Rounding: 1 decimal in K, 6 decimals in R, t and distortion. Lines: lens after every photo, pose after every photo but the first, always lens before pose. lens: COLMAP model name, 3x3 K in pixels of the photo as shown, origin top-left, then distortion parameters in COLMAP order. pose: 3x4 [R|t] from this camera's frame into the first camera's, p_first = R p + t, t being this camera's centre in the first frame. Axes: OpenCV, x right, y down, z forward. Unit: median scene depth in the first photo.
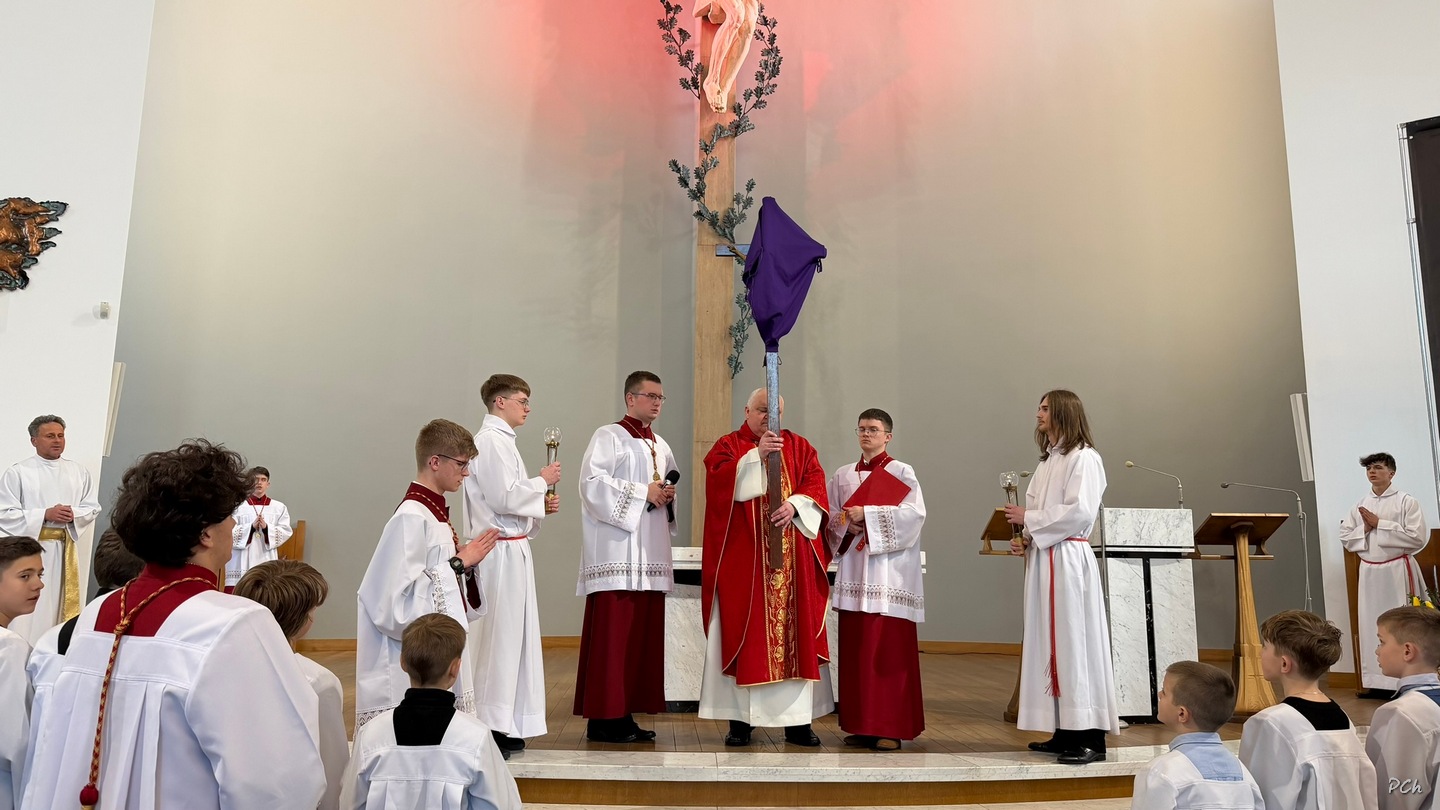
lens RADIAL K [[1007.5, 0, 716.6], [0, 1007.5, 410.9], [0, 0, 1]] dist [0.092776, -0.136680]
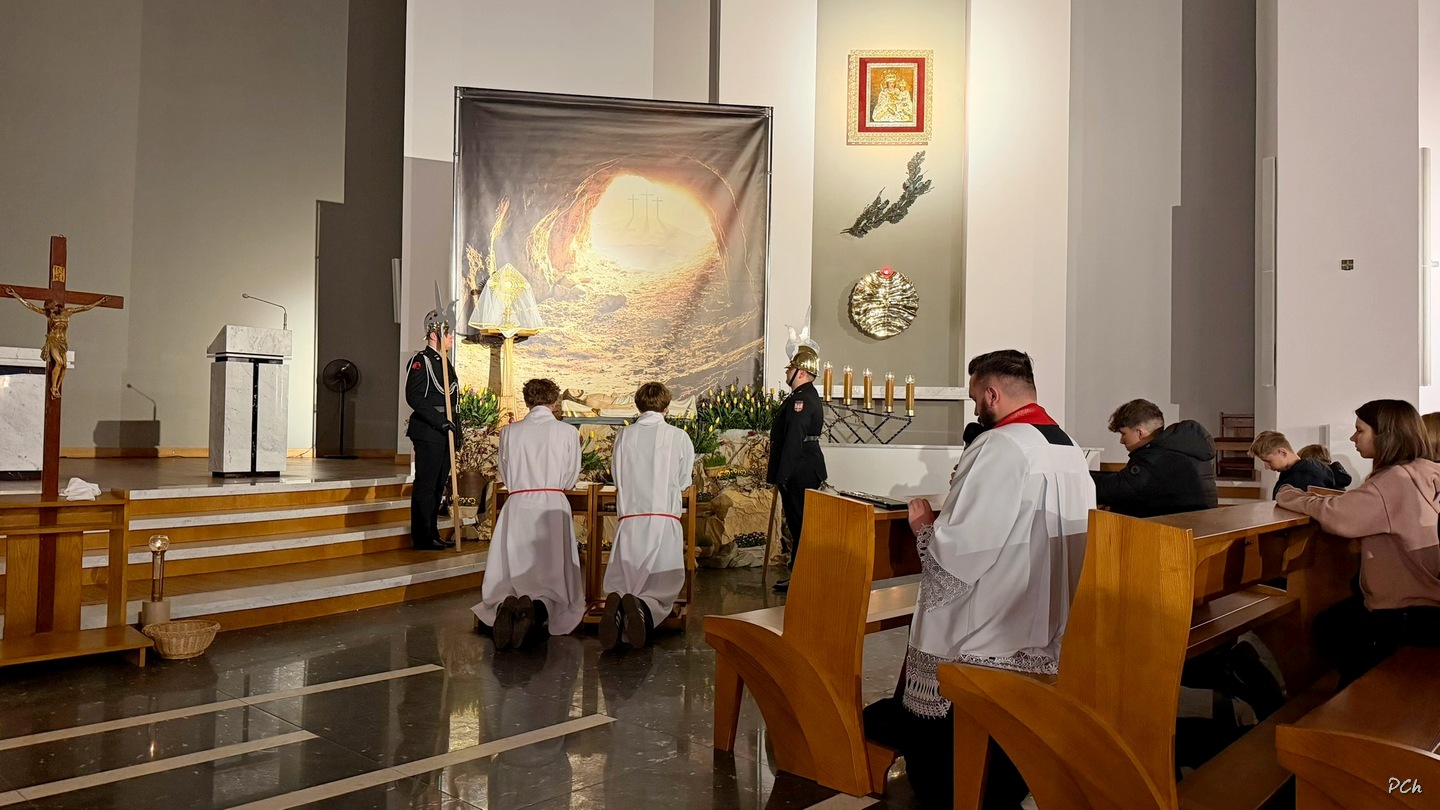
lens RADIAL K [[1007.5, 0, 731.7], [0, 1007.5, 410.3], [0, 0, 1]] dist [0.092776, -0.136680]
pose [[0.704470, 0.011109, 0.709647, -0.058613], [-0.120870, 0.987149, 0.104536, -0.008731], [-0.699365, -0.159418, 0.696760, -0.230072]]
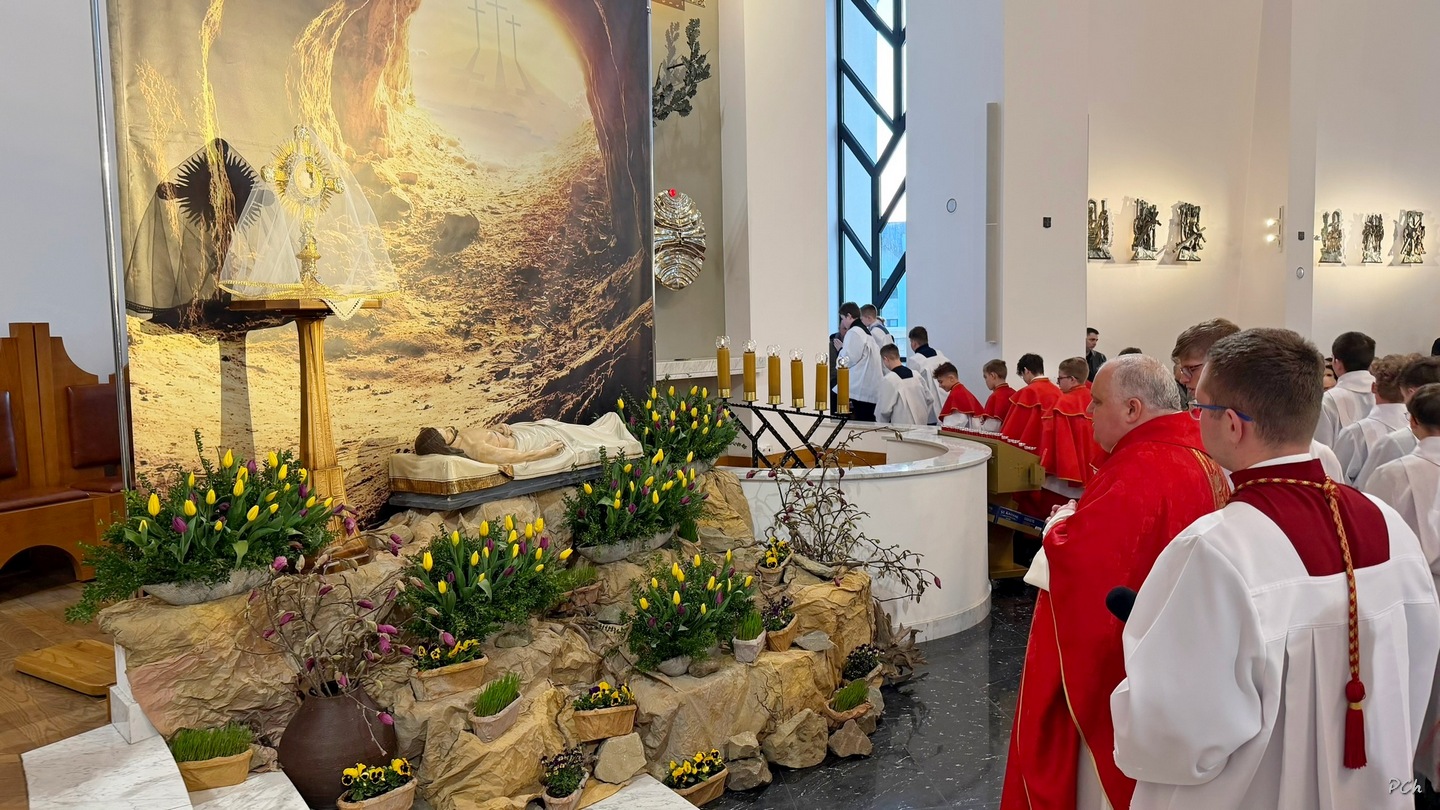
lens RADIAL K [[1007.5, 0, 736.0], [0, 1007.5, 417.3], [0, 0, 1]] dist [0.092776, -0.136680]
pose [[-0.095319, -0.100092, 0.990402, 0.058274], [-0.136586, 0.986837, 0.086587, 0.025856], [-0.986032, -0.127022, -0.107736, 0.379001]]
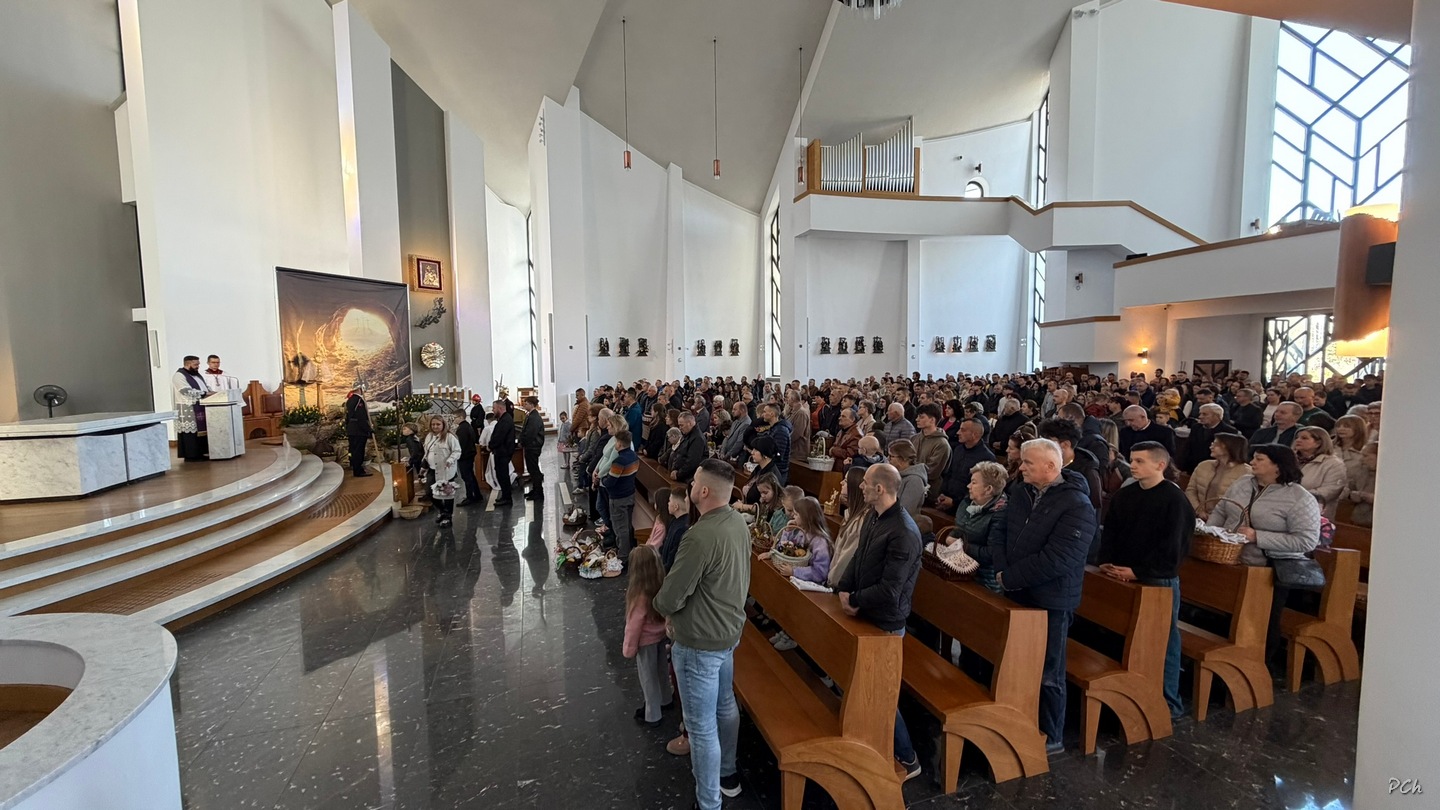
lens RADIAL K [[575.0, 0, 748.9], [0, 575.0, 406.0], [0, 0, 1]] dist [-0.004091, 0.001881]
pose [[-0.307402, -0.084996, 0.947776, -0.865884], [-0.147606, 0.988207, 0.040747, -0.077455], [-0.940062, -0.127371, -0.316322, 0.060533]]
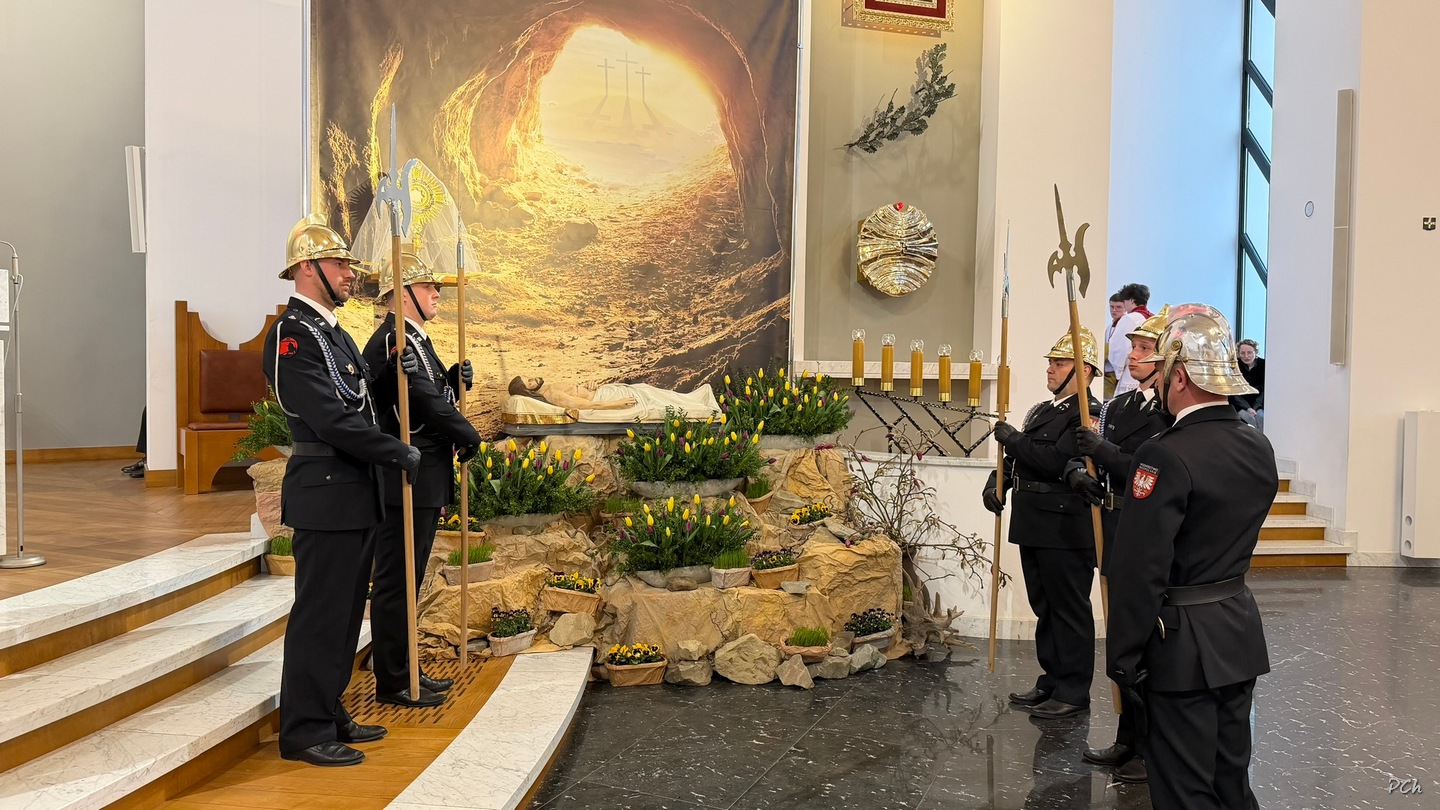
lens RADIAL K [[1007.5, 0, 726.9], [0, 1007.5, 422.9], [0, 0, 1]] dist [0.092776, -0.136680]
pose [[0.450992, -0.049572, 0.891150, 0.032451], [-0.149138, 0.980233, 0.130004, 0.018810], [-0.879980, -0.191535, 0.434684, 0.132455]]
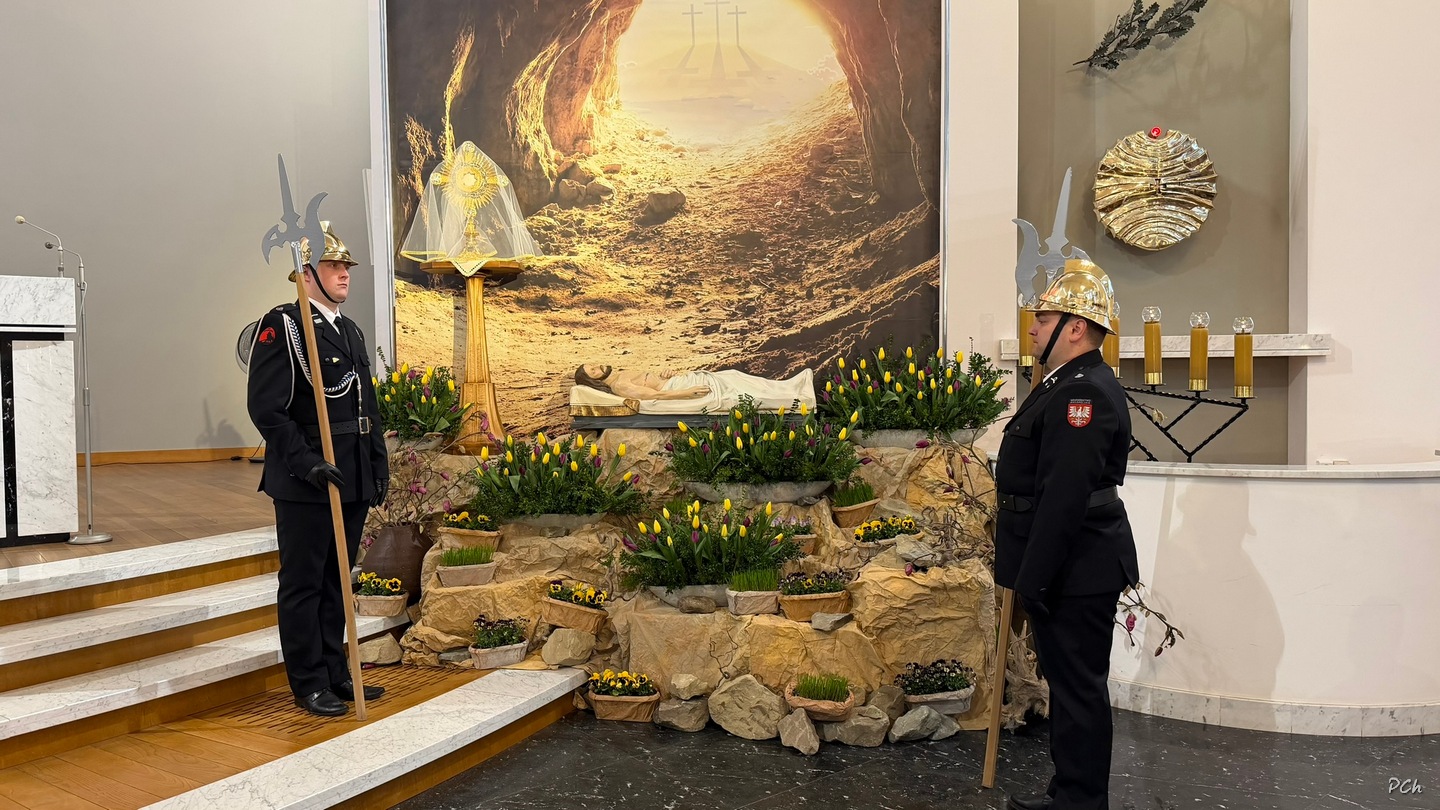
lens RADIAL K [[1007.5, 0, 711.4], [0, 1007.5, 417.5], [0, 0, 1]] dist [0.092776, -0.136680]
pose [[0.808232, -0.044712, 0.587165, 0.211347], [-0.072578, 0.981947, 0.174678, 0.015630], [-0.584375, -0.183795, 0.790395, 0.041701]]
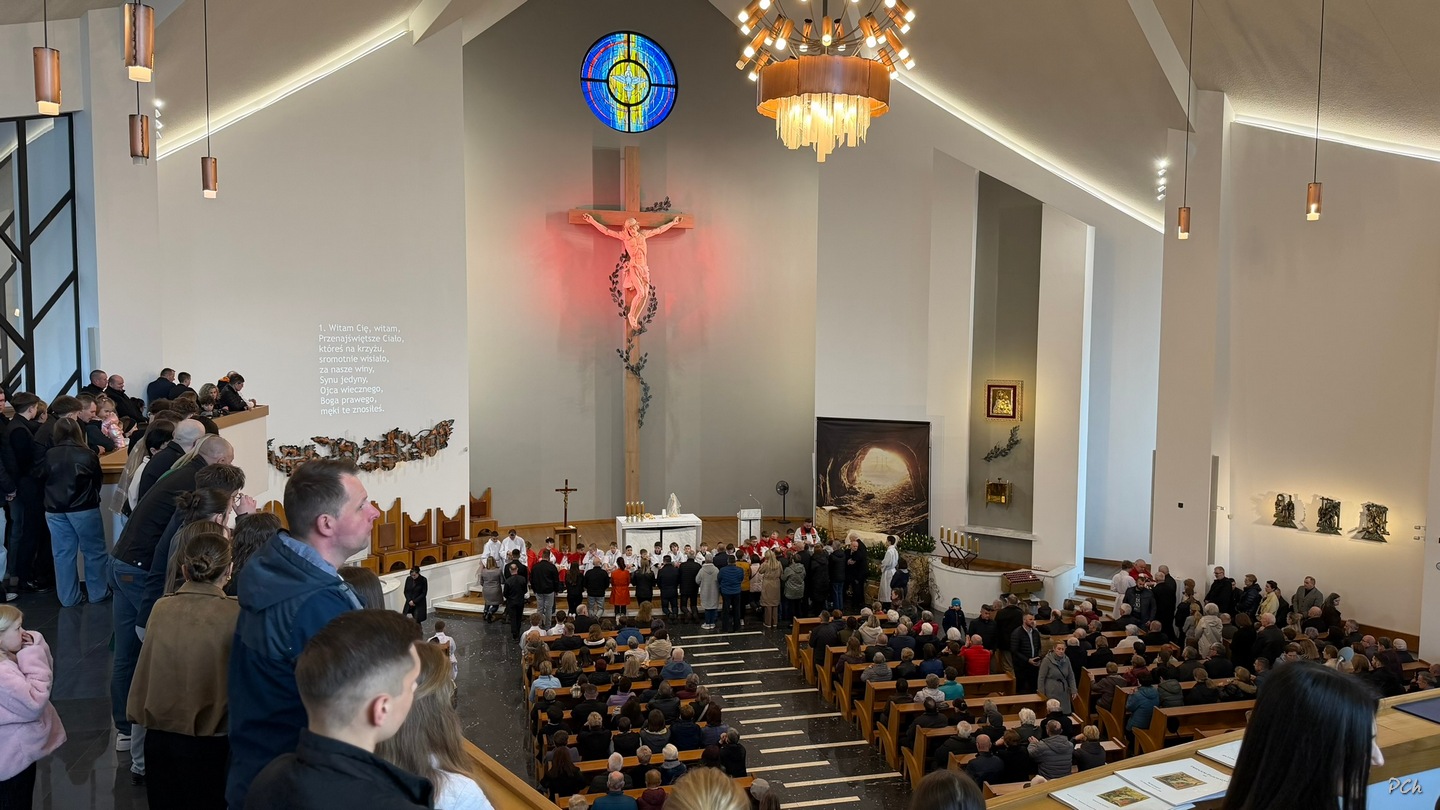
lens RADIAL K [[1007.5, 0, 718.3], [0, 1007.5, 413.4], [0, 0, 1]] dist [0.092776, -0.136680]
pose [[0.985161, -0.020342, 0.170425, -0.234104], [-0.020528, 0.971859, 0.234666, -0.699334], [-0.170403, -0.234682, 0.957020, -1.601590]]
